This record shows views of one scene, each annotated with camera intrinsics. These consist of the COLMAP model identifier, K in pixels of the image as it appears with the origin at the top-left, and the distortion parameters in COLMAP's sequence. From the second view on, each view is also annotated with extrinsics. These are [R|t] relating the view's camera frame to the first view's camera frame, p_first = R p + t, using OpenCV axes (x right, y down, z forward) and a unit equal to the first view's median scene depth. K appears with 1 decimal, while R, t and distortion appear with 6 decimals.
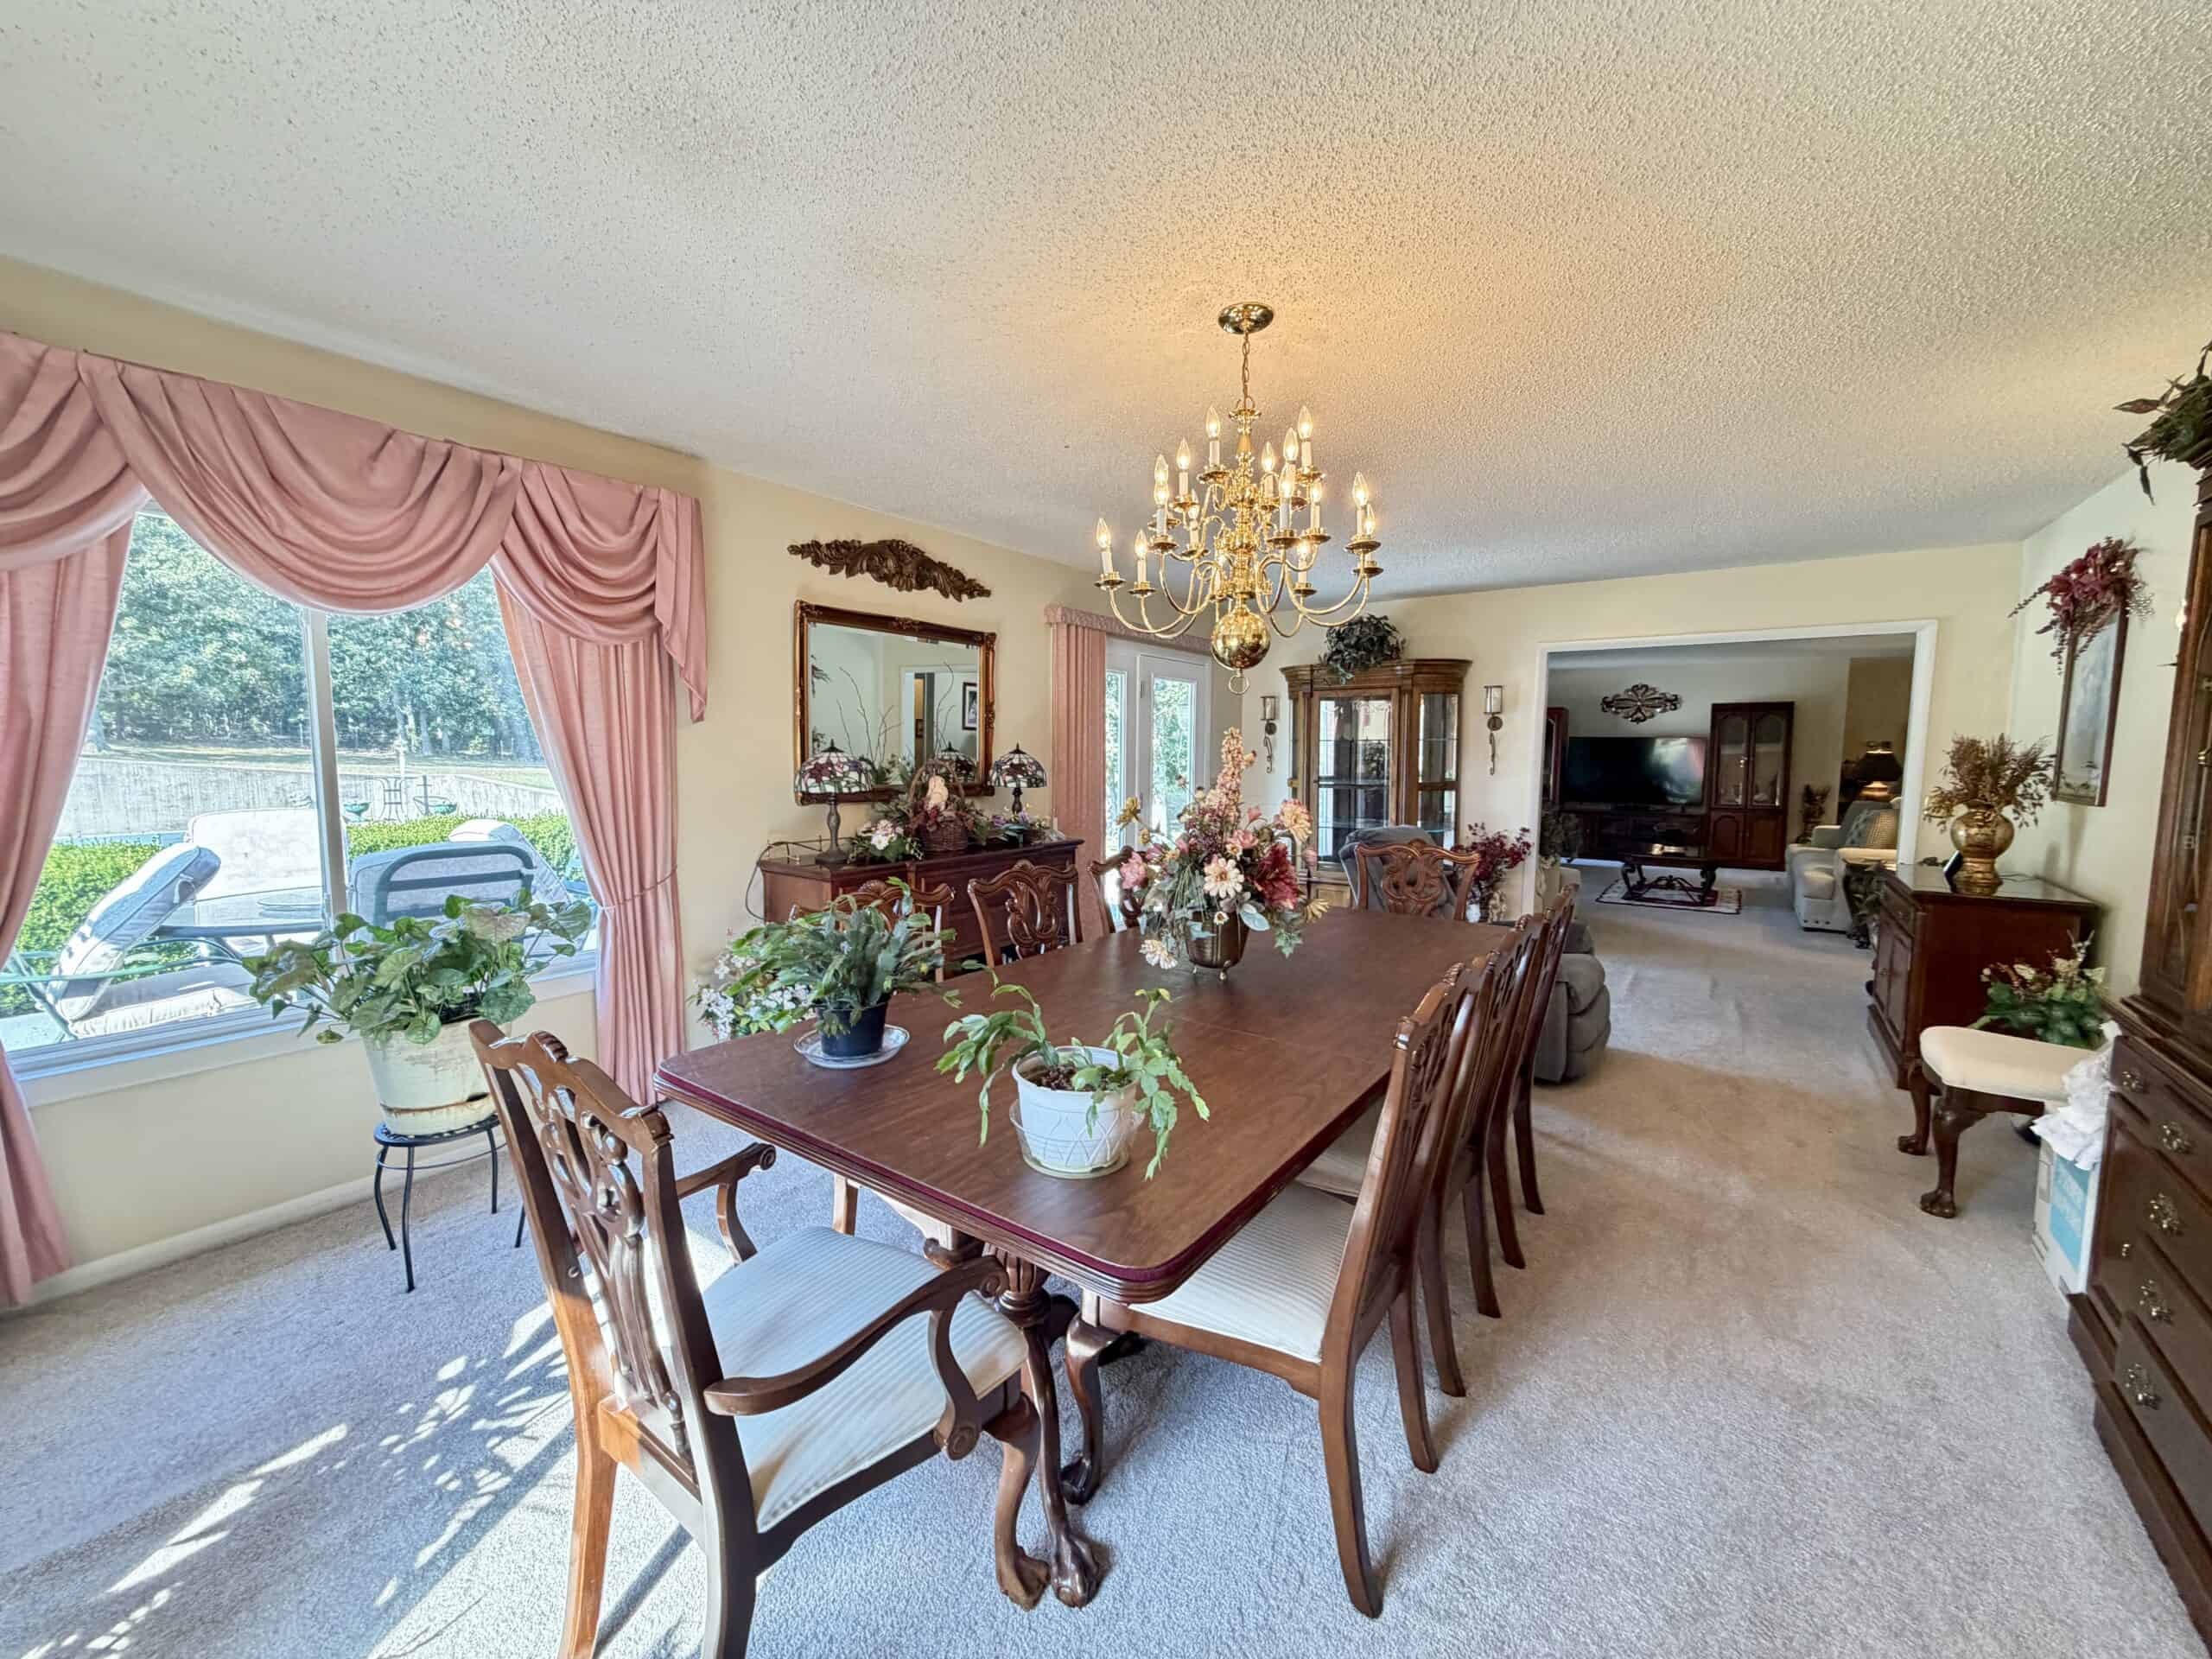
lens RADIAL K [[885.6, 0, 1099.2], [0, 885.6, 820.1], [0, 0, 1]] dist [-0.002014, -0.000226]
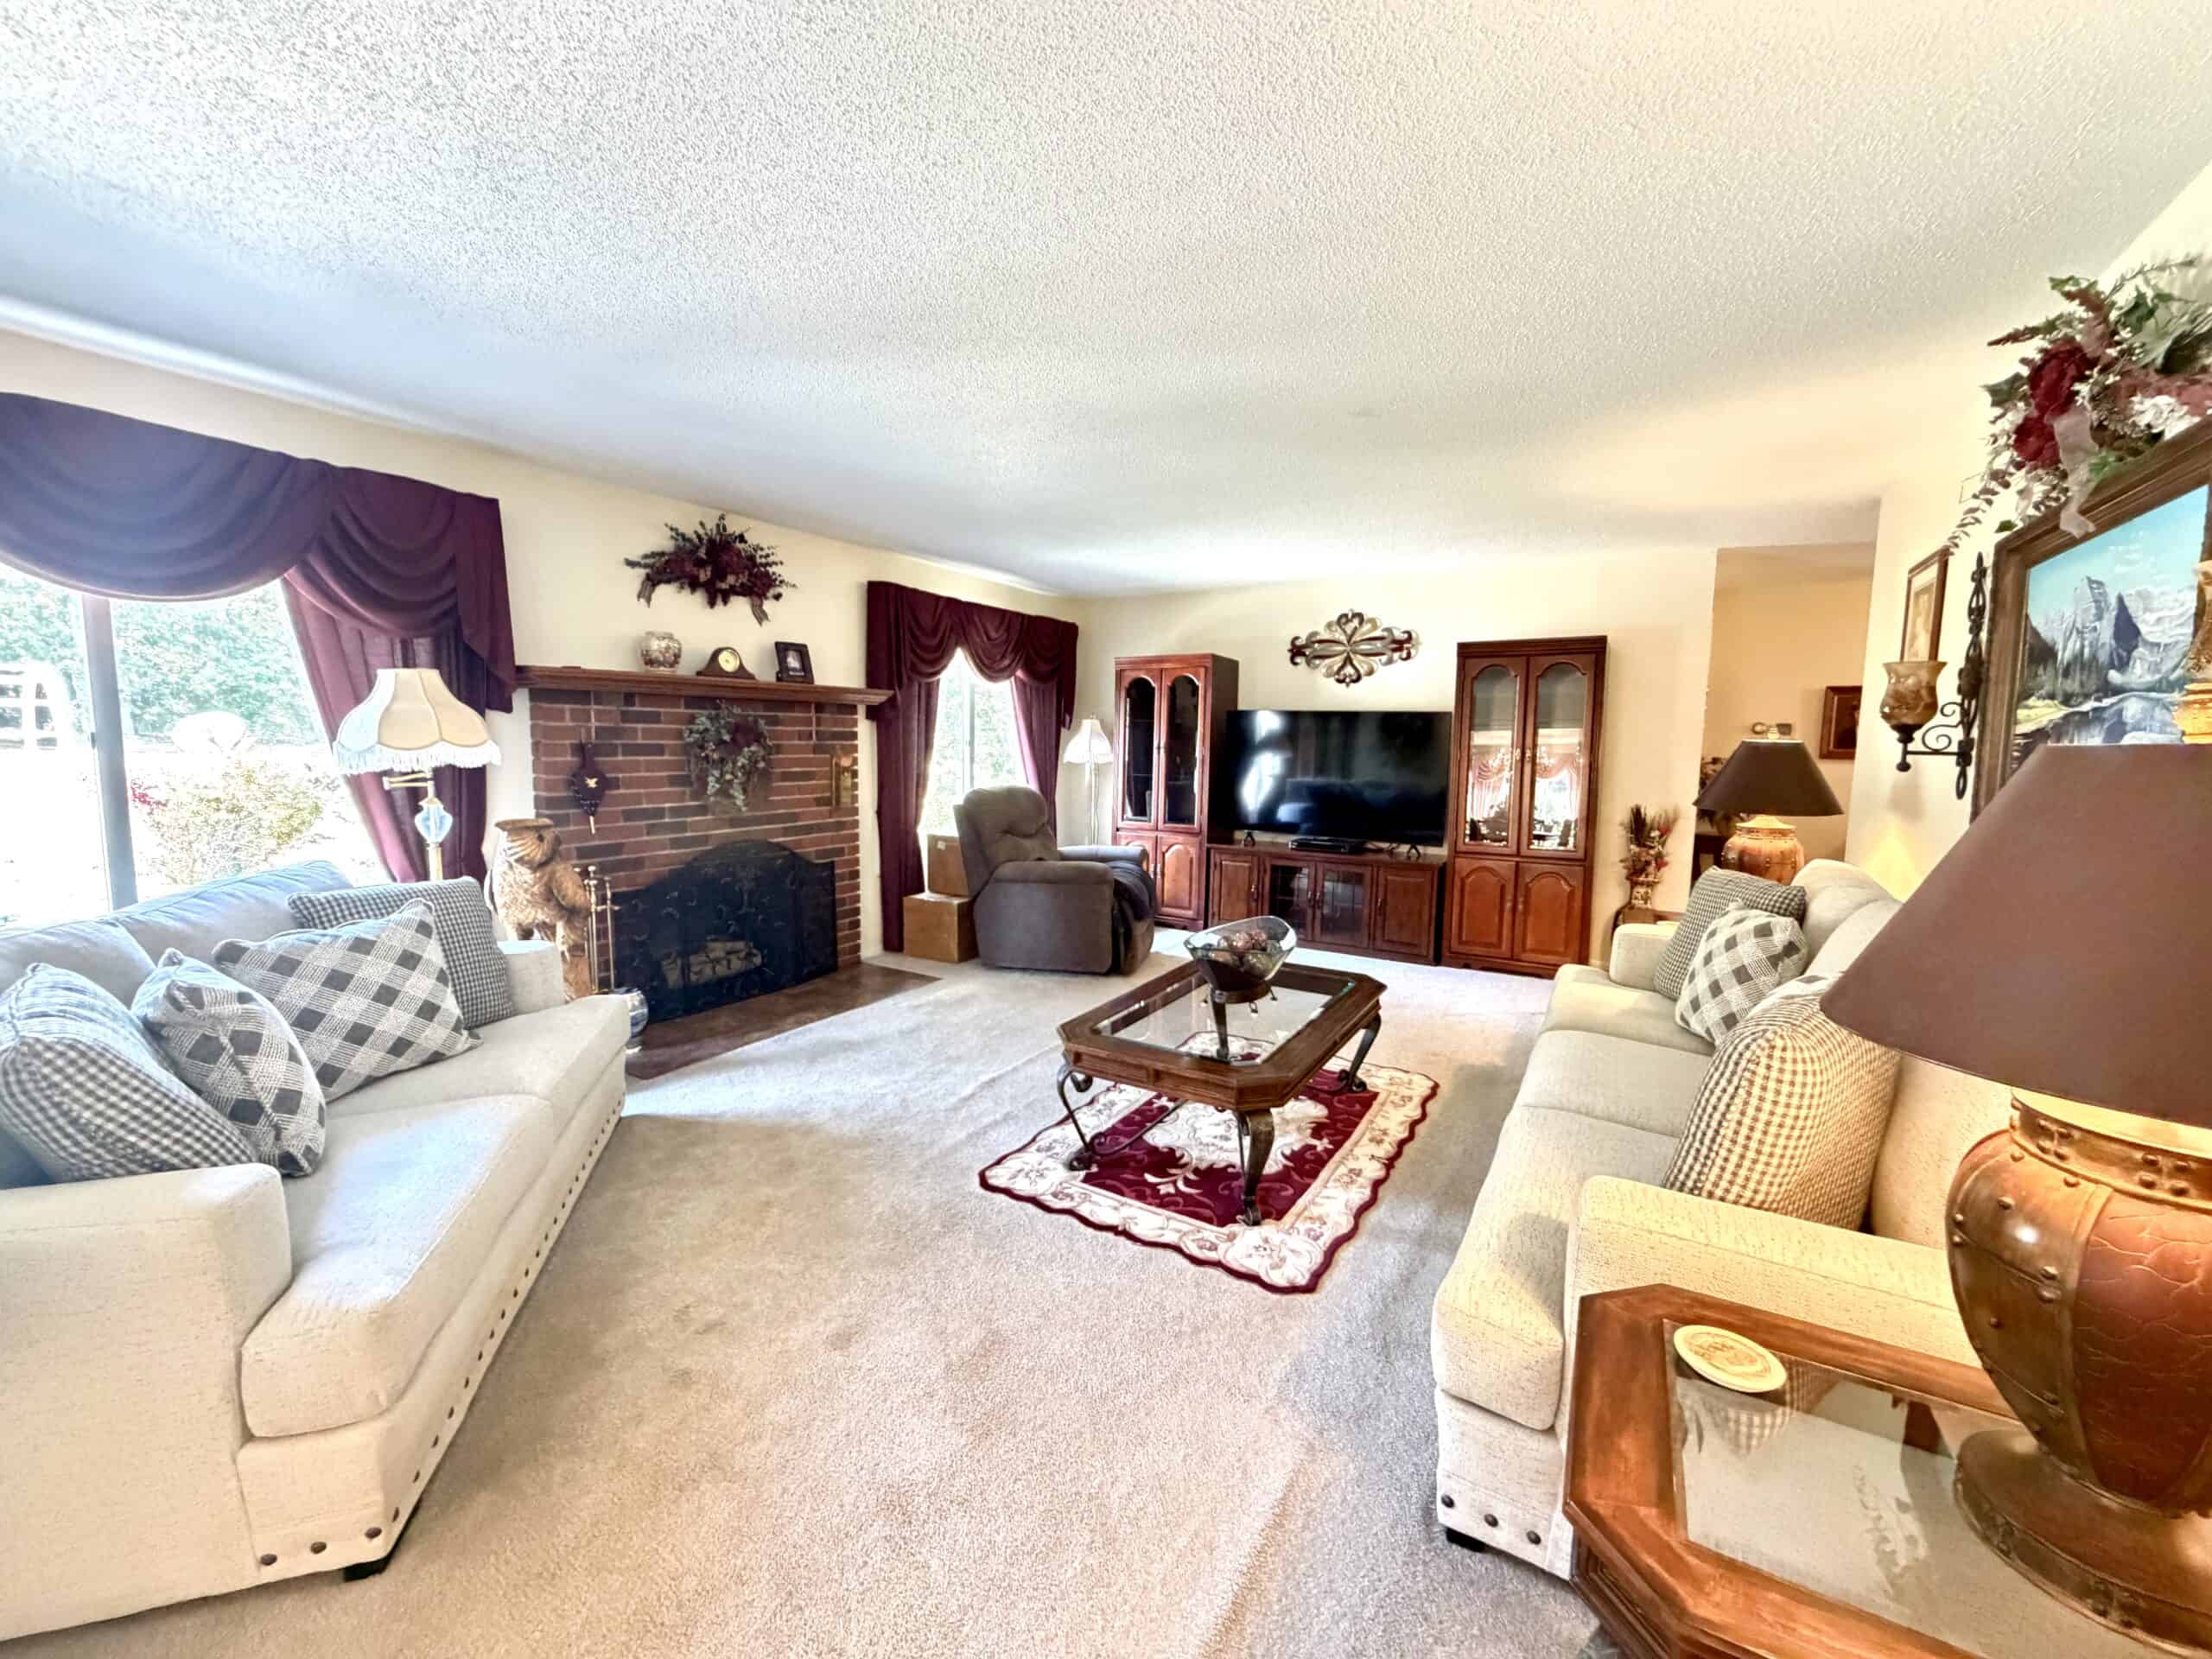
lens RADIAL K [[885.6, 0, 1108.5], [0, 885.6, 829.2], [0, 0, 1]] dist [-0.002014, -0.000226]
pose [[0.996784, -0.005292, 0.079960, 0.467805], [0.003833, 0.999824, 0.018389, -0.036939], [-0.080043, -0.018023, 0.996628, 0.531070]]
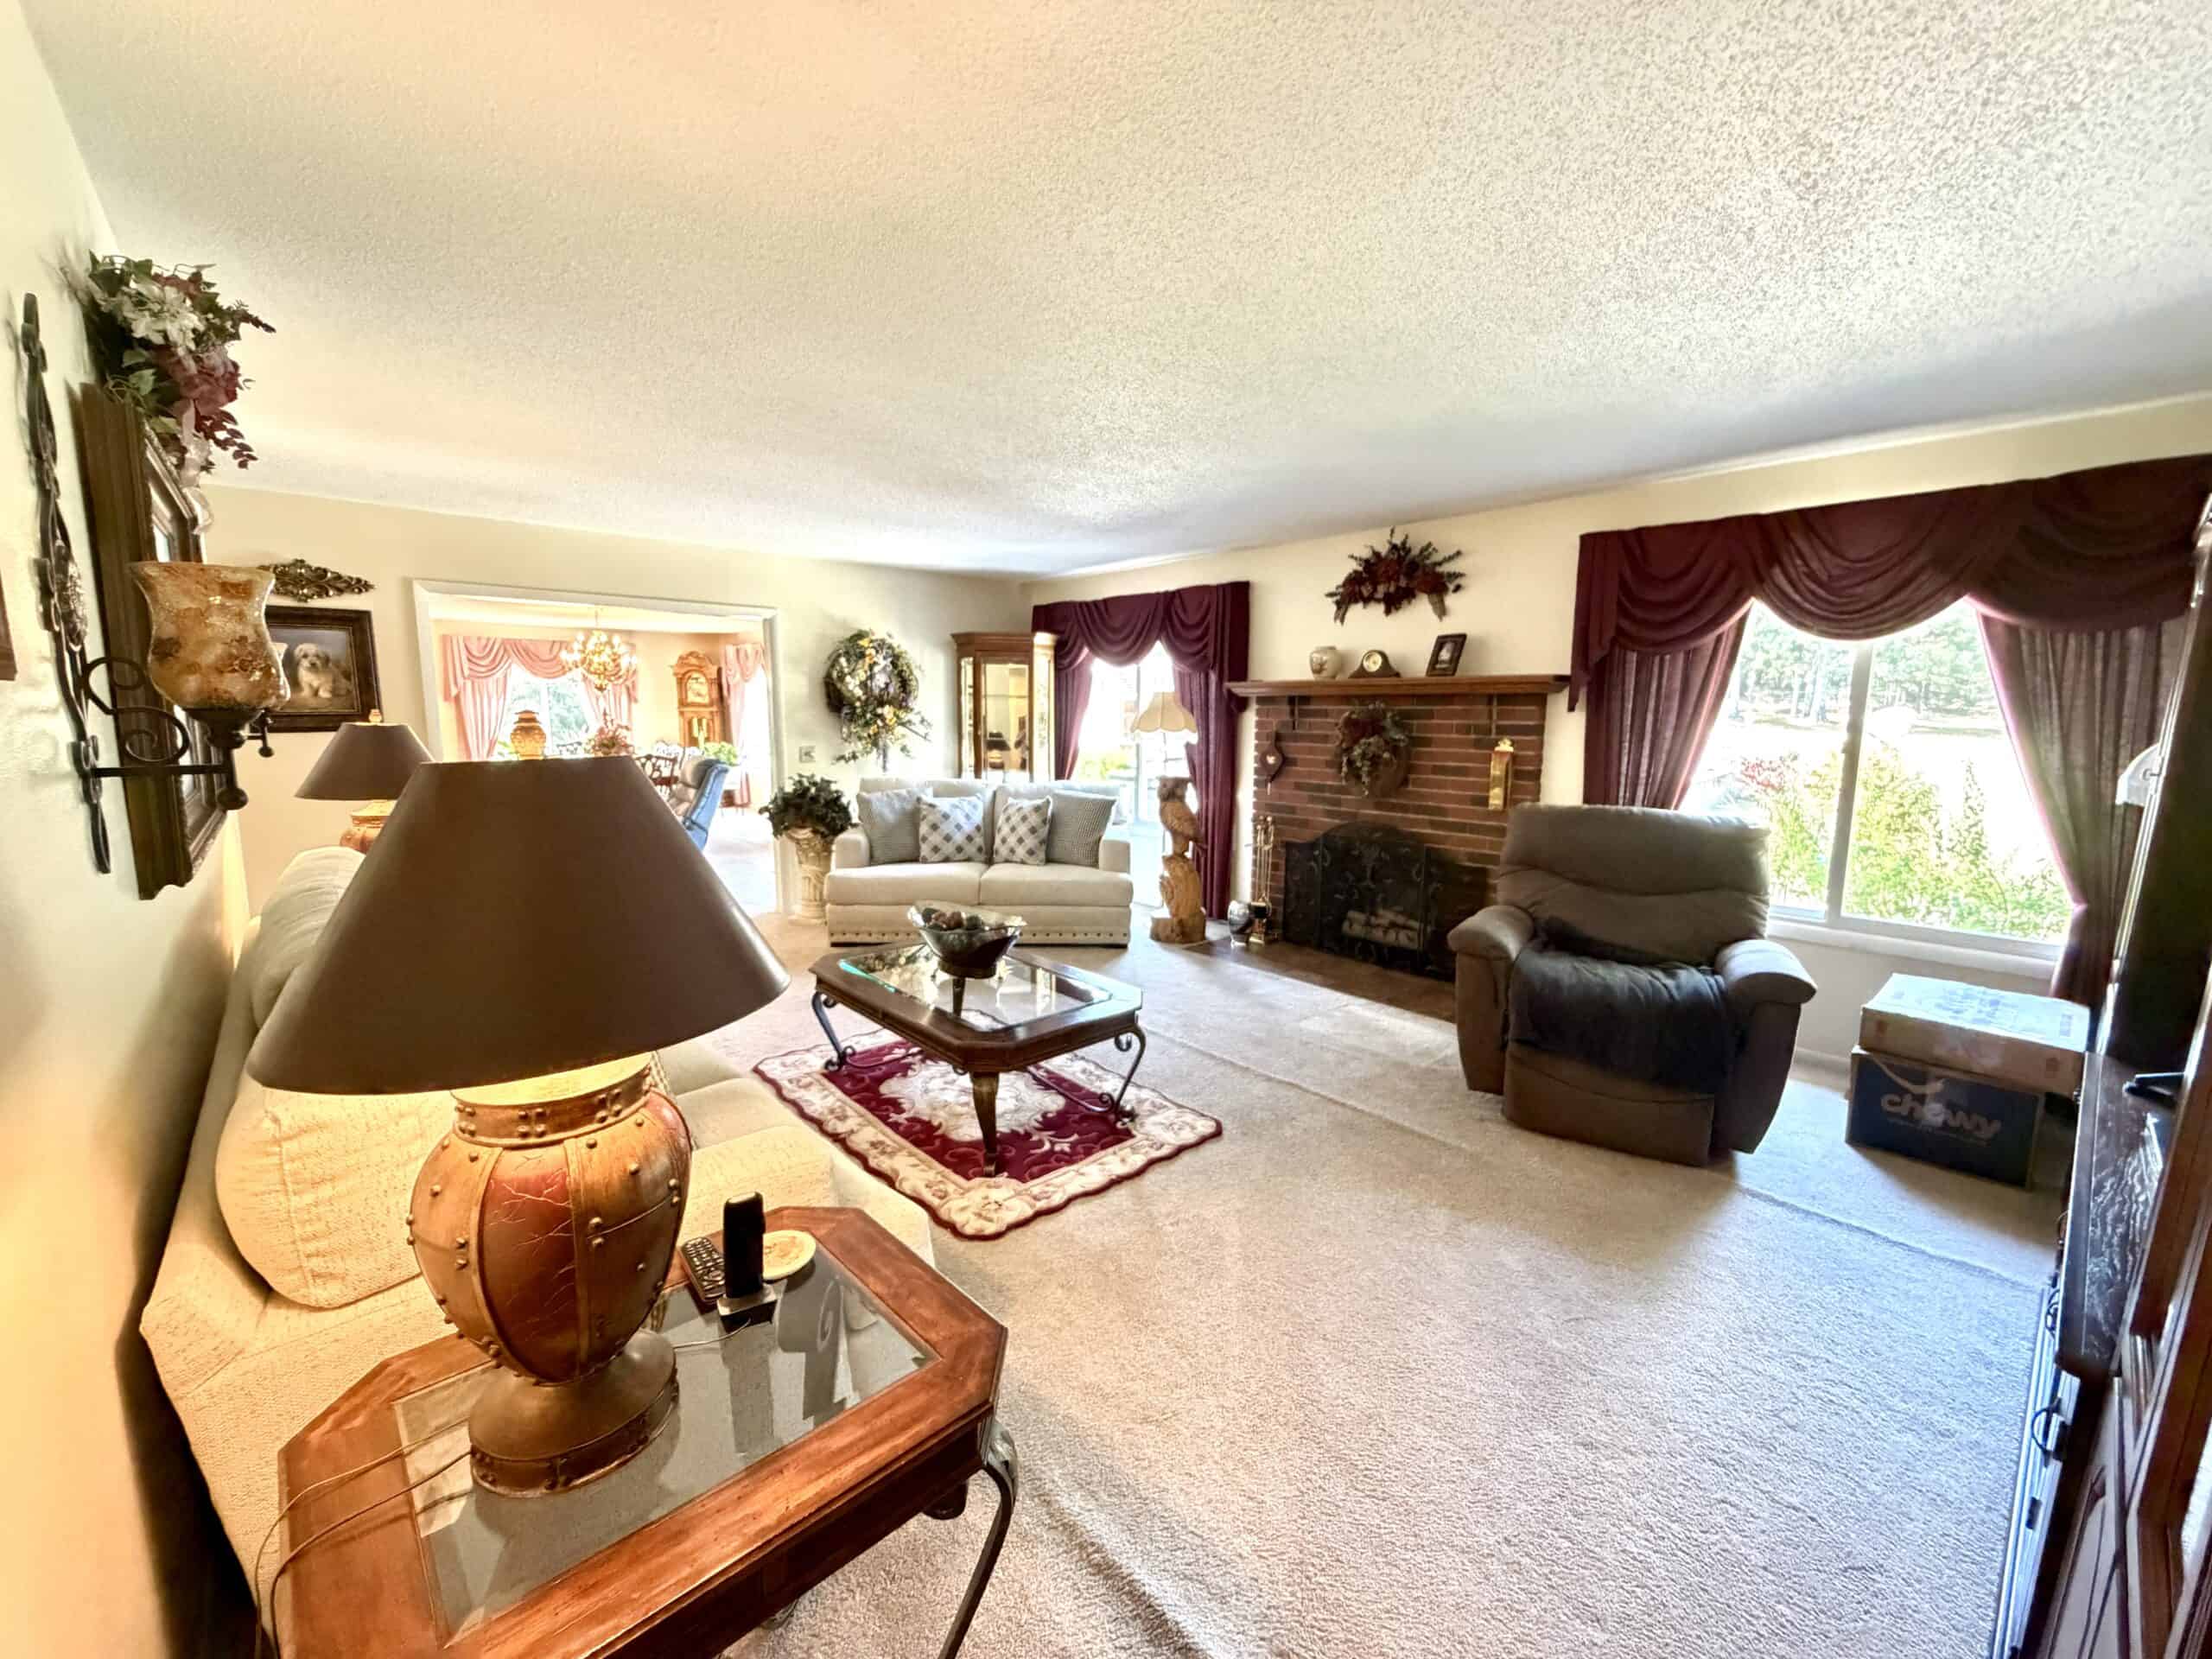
lens RADIAL K [[885.6, 0, 1093.7], [0, 885.6, 831.9], [0, 0, 1]] dist [-0.002014, -0.000226]
pose [[-0.225208, 0.121873, -0.966658, 0.767409], [-0.090784, 0.985205, 0.145362, -0.068999], [0.970072, 0.120494, -0.210812, 0.863522]]
